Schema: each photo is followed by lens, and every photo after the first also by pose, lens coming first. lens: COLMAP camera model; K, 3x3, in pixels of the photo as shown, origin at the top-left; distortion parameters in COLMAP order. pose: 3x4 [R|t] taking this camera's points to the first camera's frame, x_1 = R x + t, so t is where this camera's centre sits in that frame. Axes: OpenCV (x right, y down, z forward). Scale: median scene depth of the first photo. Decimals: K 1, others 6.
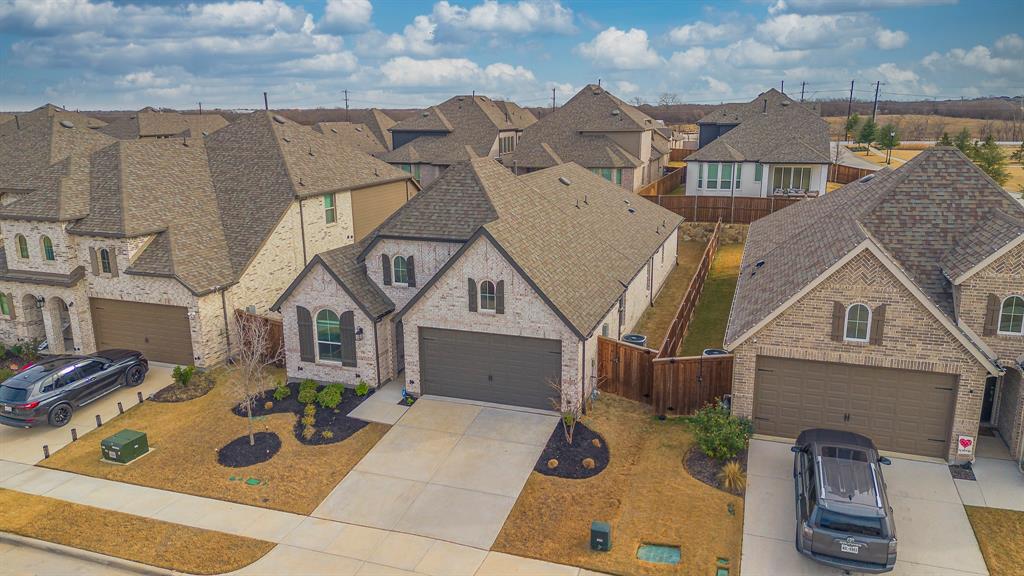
lens RADIAL K [[721.4, 0, 512.0], [0, 721.4, 288.0], [0, 0, 1]] dist [0.006709, 0.001406]
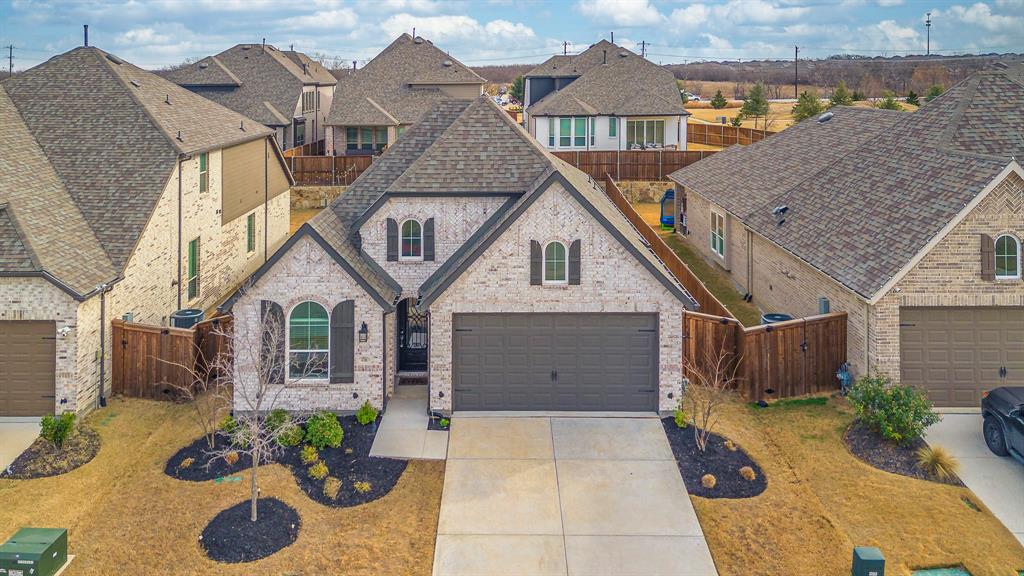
lens RADIAL K [[847.5, 0, 512.3], [0, 847.5, 68.6], [0, 0, 1]] dist [-0.001608, 0.008709]
pose [[0.953179, -0.000260, 0.302405, -0.322670], [0.073250, 0.970418, -0.230050, 0.013687], [-0.293400, 0.241430, 0.925002, 0.114931]]
